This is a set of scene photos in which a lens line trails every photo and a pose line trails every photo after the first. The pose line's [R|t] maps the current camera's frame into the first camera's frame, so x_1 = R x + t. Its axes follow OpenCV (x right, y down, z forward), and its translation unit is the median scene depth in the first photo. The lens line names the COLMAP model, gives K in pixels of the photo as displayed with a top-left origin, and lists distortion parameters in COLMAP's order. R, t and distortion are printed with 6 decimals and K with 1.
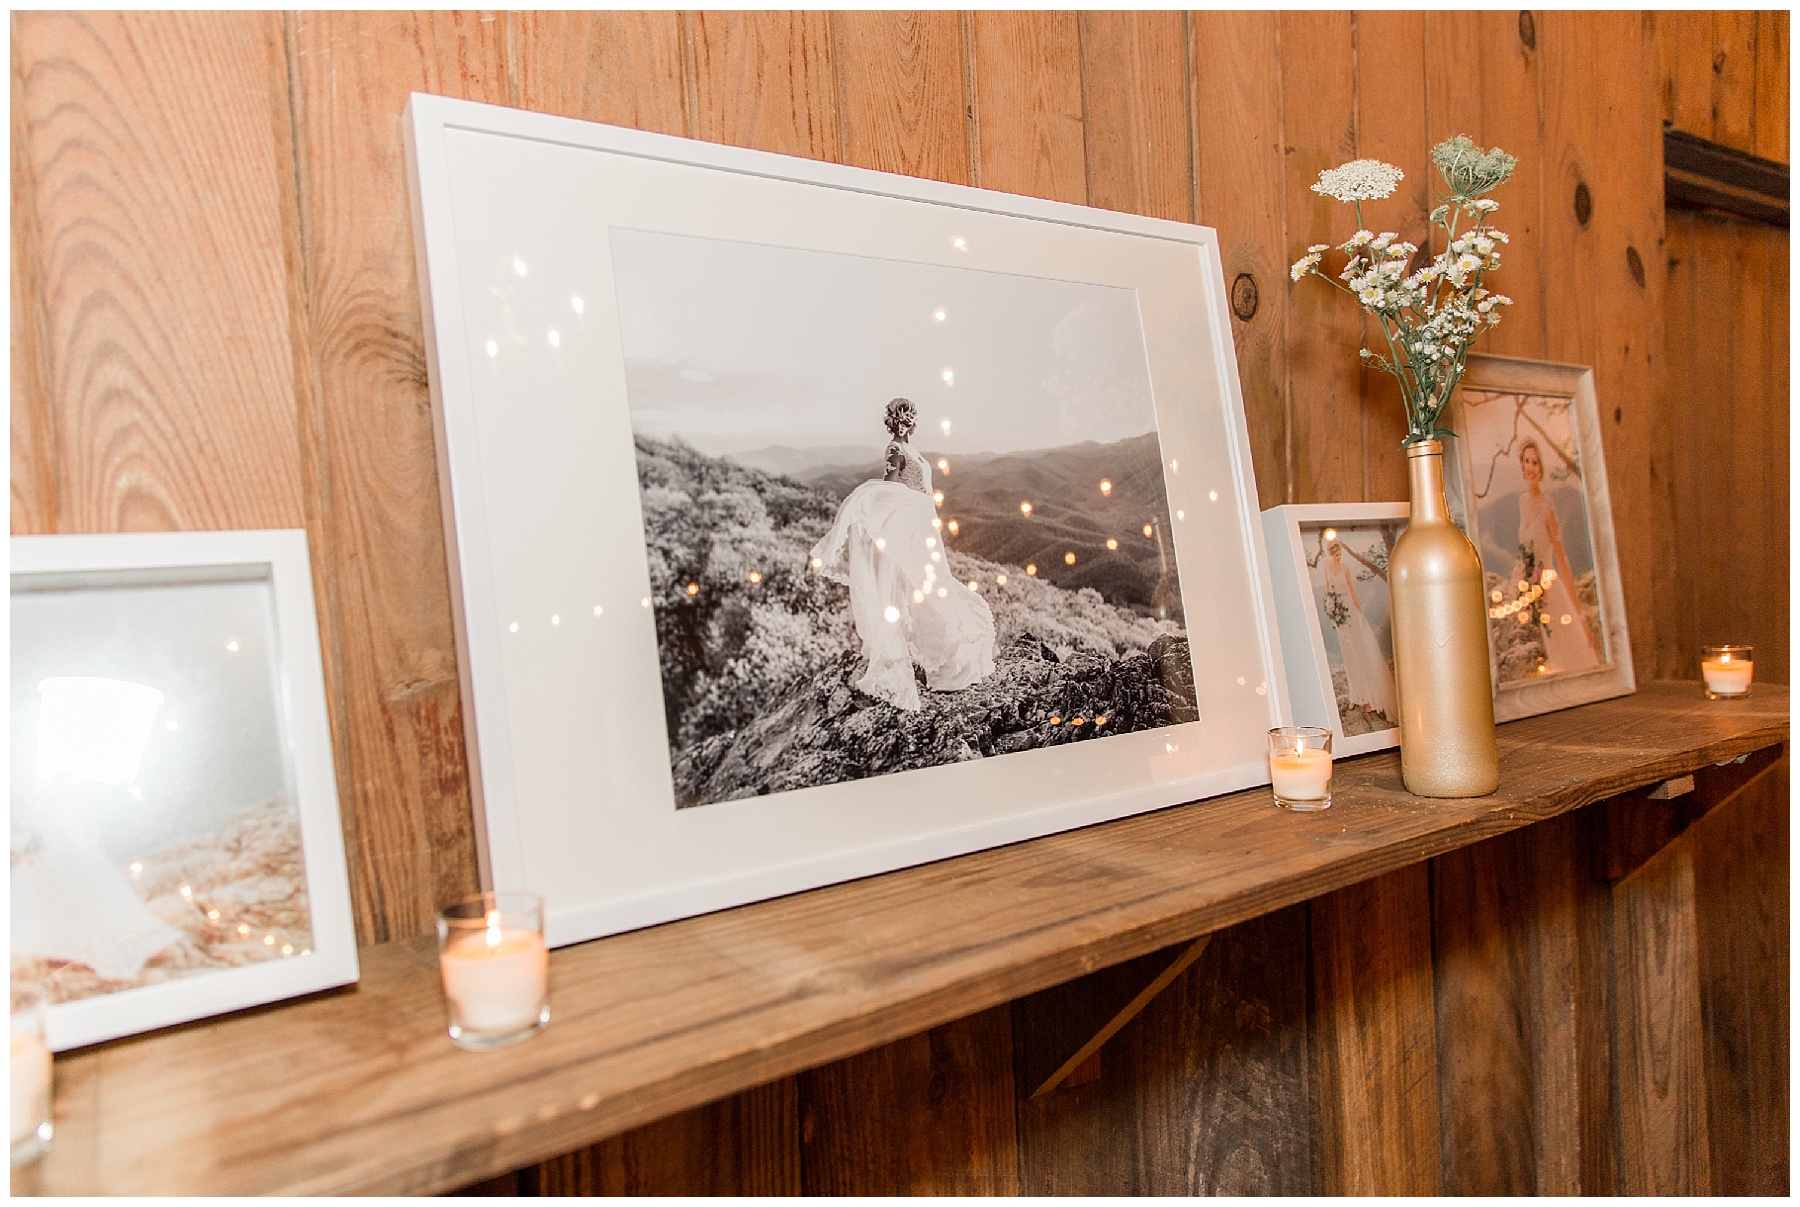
lens RADIAL K [[1189.5, 0, 900.0], [0, 1189.5, 603.5], [0, 0, 1]] dist [0.000894, 0.001355]
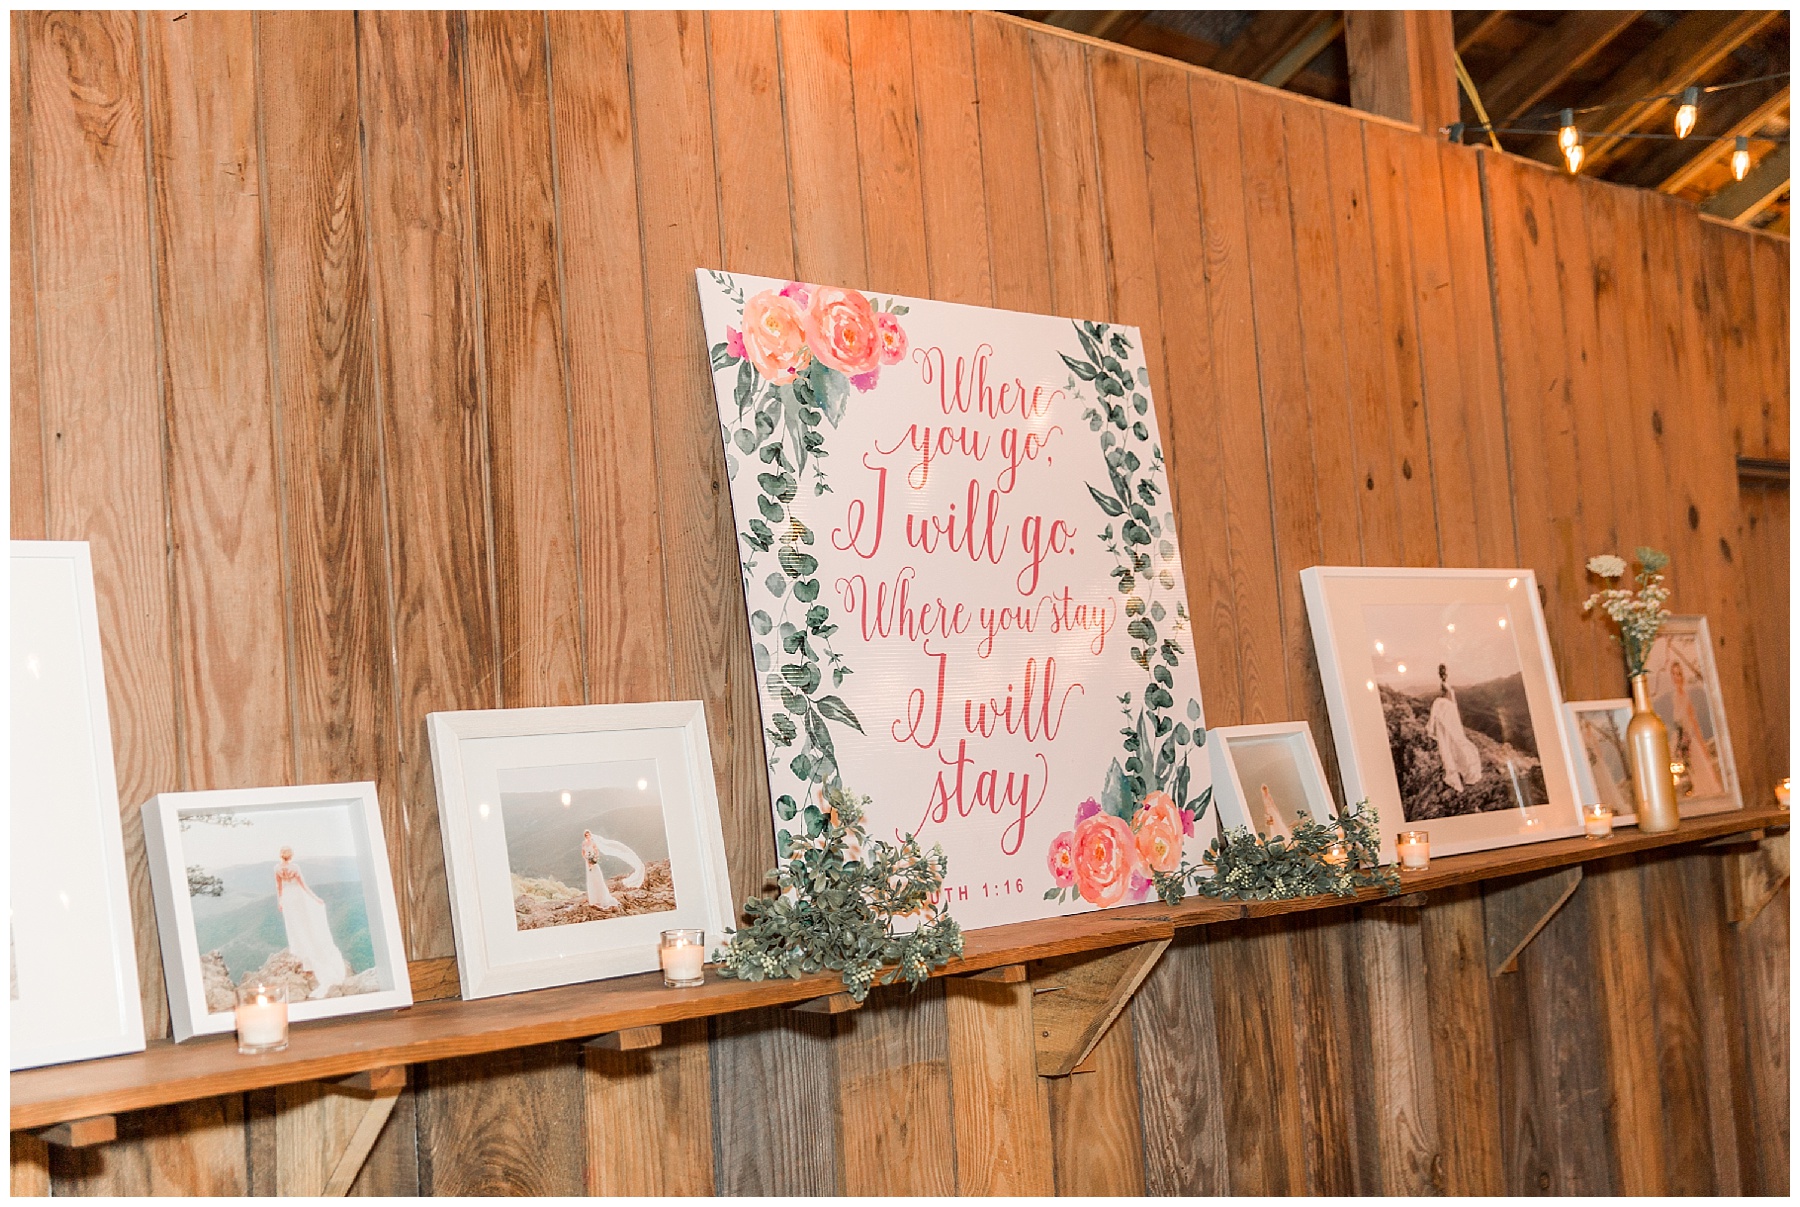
lens RADIAL K [[2306.5, 0, 900.0], [0, 2306.5, 603.5], [0, 0, 1]] dist [-0.017405, 0.043115]
pose [[0.983505, -0.009124, 0.180648, -1.760260], [0.030064, 0.993081, -0.113519, 0.186387], [-0.178362, 0.117078, 0.976975, -3.094100]]
